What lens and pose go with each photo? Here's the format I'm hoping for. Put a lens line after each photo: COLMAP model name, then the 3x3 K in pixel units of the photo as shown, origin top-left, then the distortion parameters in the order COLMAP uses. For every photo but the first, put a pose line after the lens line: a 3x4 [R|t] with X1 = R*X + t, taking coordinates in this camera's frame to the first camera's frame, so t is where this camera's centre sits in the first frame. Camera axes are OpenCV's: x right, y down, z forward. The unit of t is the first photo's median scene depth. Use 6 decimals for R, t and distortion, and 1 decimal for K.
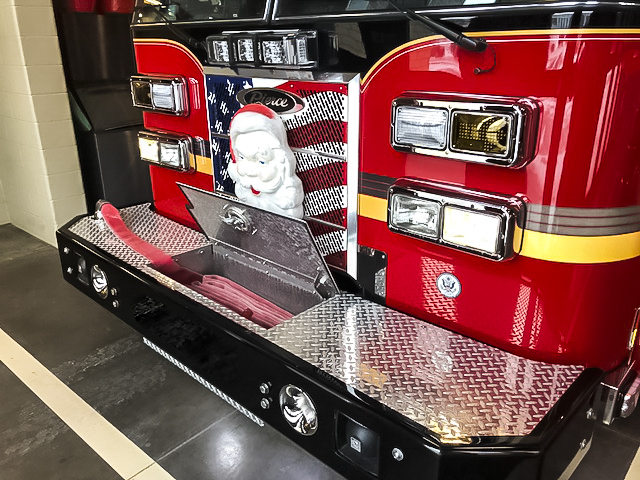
lens RADIAL K [[542.5, 0, 320.0], [0, 542.5, 240.0], [0, 0, 1]] dist [0.038996, -0.039991]
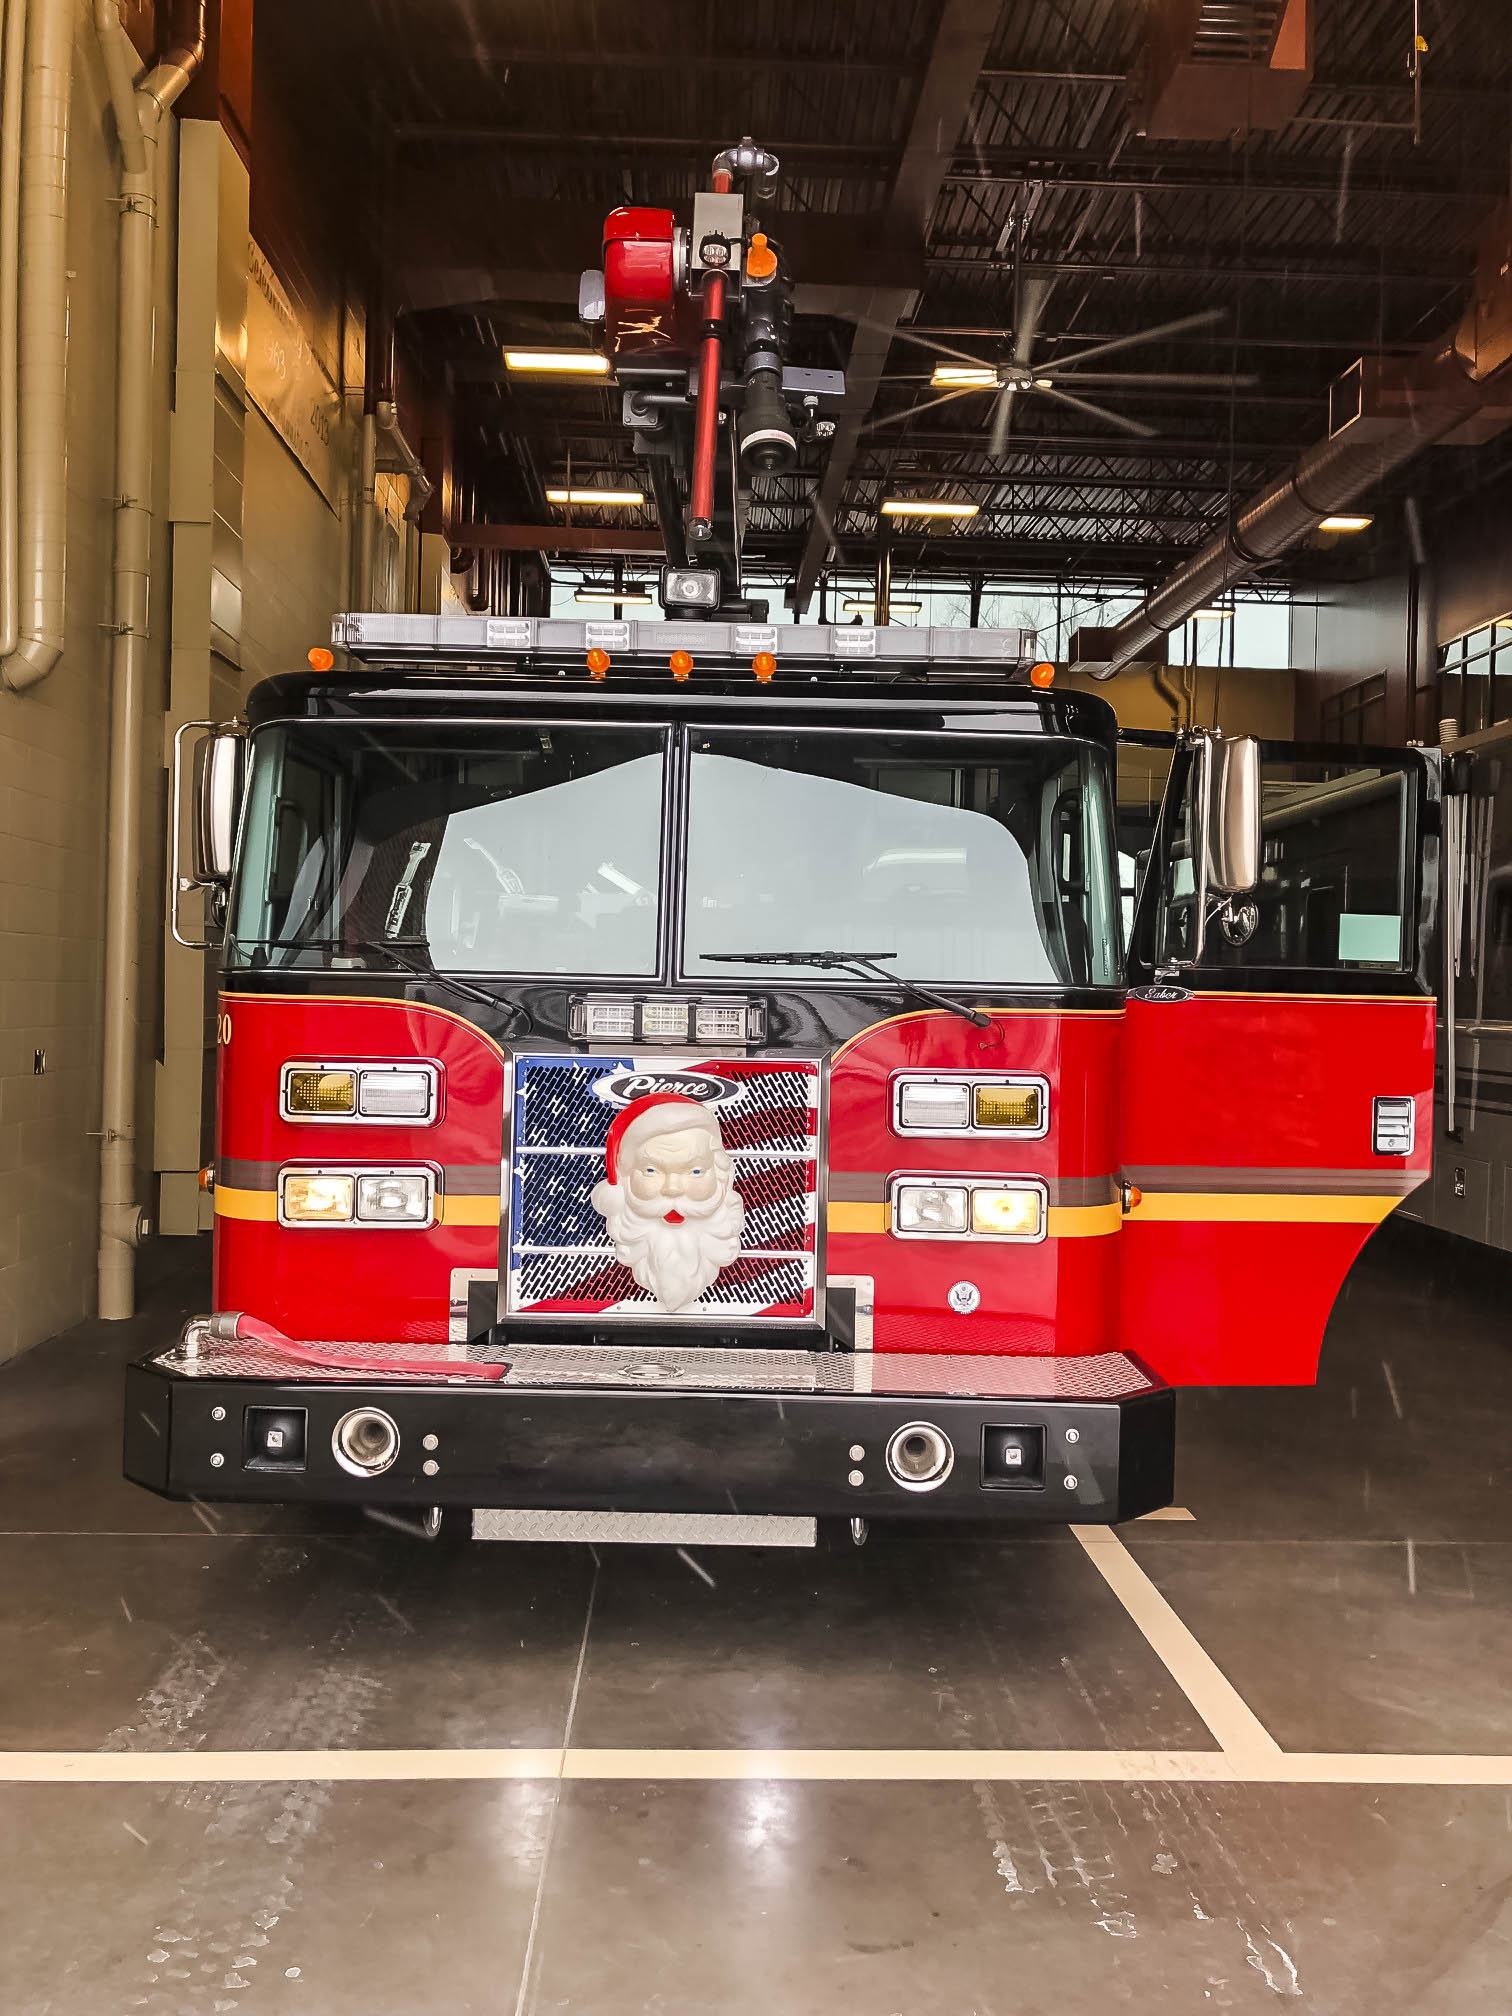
lens RADIAL K [[1708.9, 0, 756.0], [0, 1708.9, 1008.0], [0, 0, 1]] dist [0.038996, -0.039991]
pose [[0.702753, 0.028702, 0.710855, -1.602541], [0.226180, 0.938331, -0.261489, 0.245069], [-0.674523, 0.344544, 0.652923, -0.528944]]
